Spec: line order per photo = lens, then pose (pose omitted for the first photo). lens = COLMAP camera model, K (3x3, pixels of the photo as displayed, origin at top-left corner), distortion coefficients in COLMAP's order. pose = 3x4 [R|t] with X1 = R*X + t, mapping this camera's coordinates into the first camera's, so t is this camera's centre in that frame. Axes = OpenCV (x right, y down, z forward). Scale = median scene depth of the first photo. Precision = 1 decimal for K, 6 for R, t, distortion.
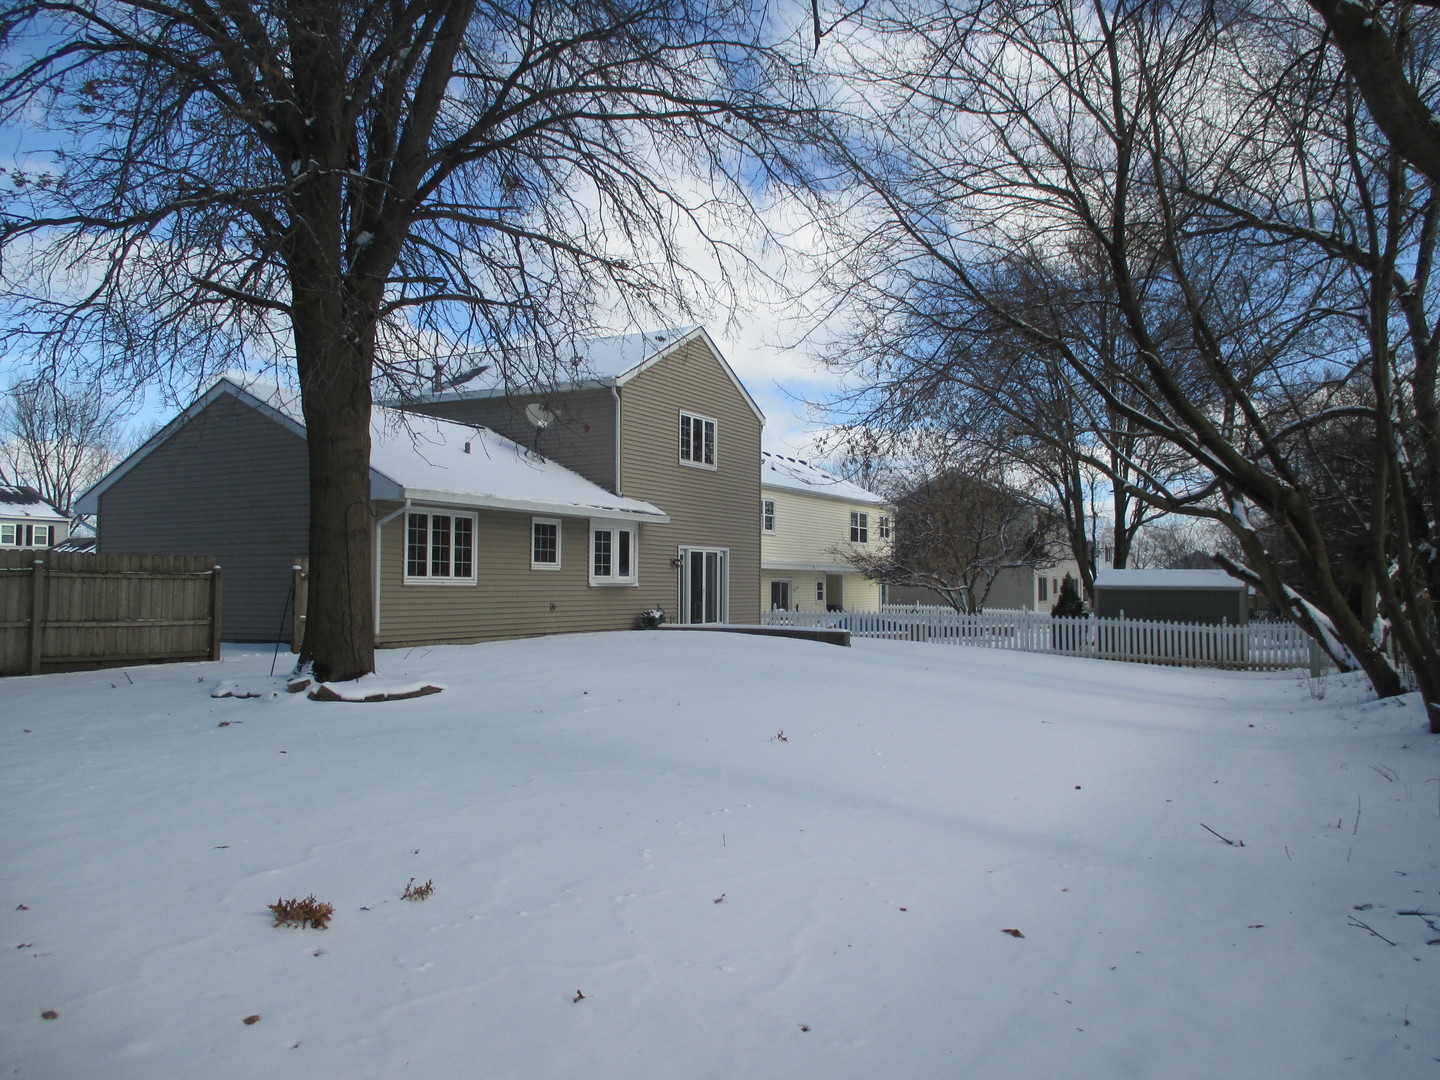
lens RADIAL K [[1176.7, 0, 719.5], [0, 1176.7, 540.8], [0, 0, 1]] dist [-0.023715, -0.023317]
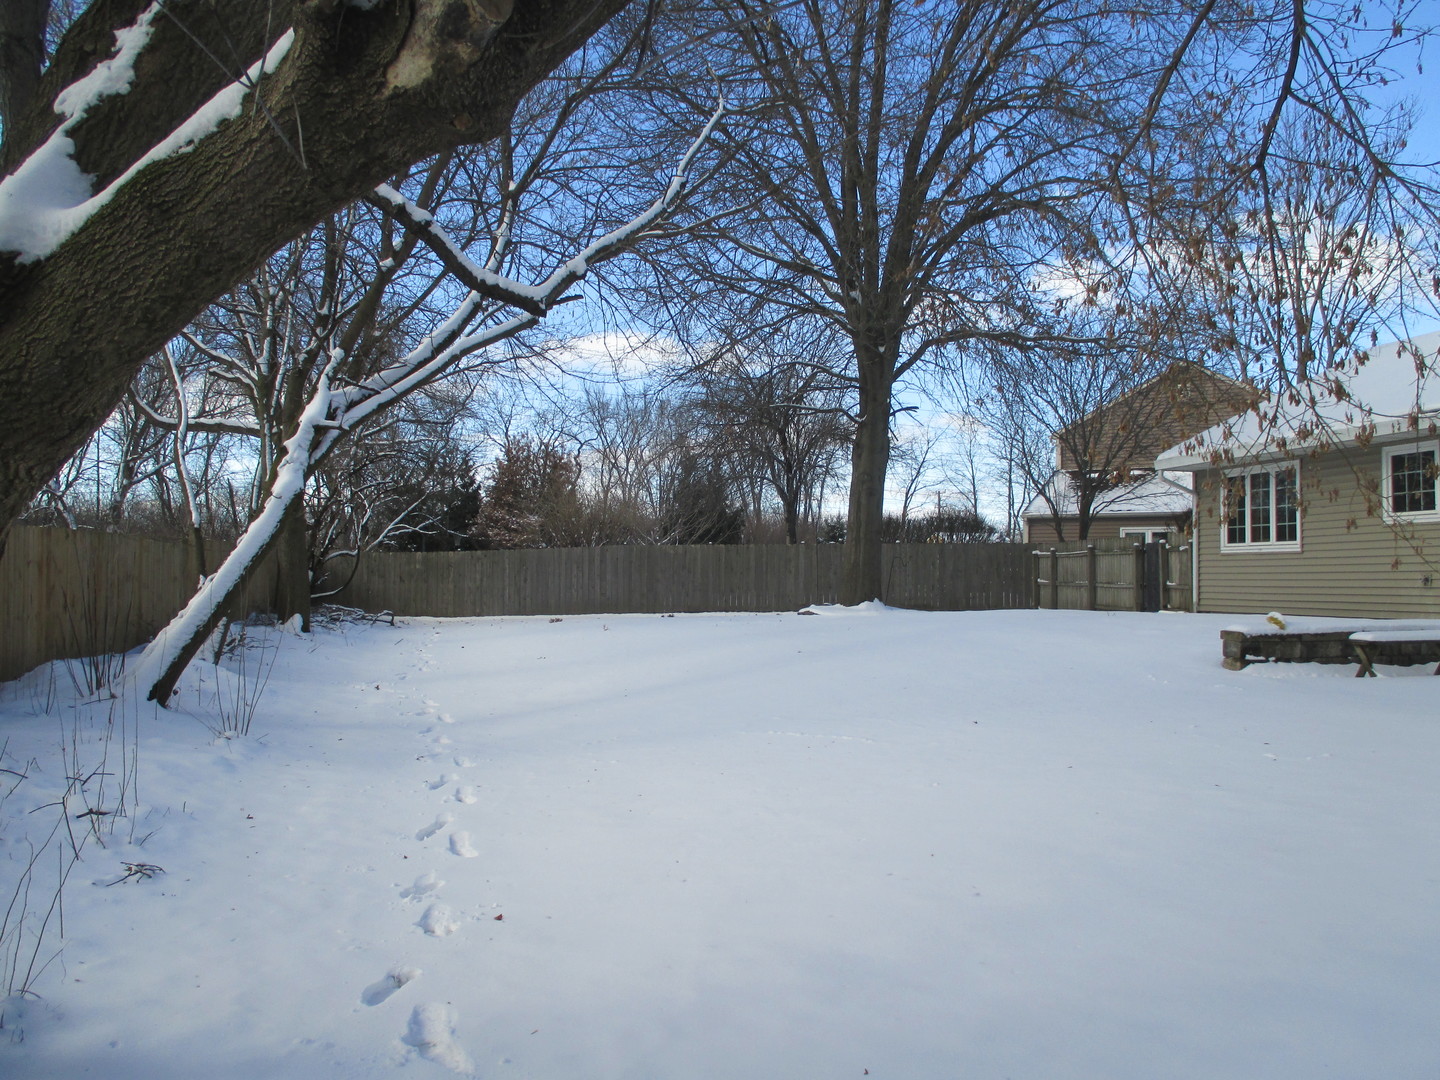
lens RADIAL K [[1176.7, 0, 717.6], [0, 1176.7, 532.8], [0, 0, 1]] dist [-0.023715, -0.023317]
pose [[-0.758171, 0.010978, -0.651964, 0.570083], [0.066259, 0.995980, -0.060281, 0.043802], [0.648681, -0.088902, -0.755850, 1.251154]]
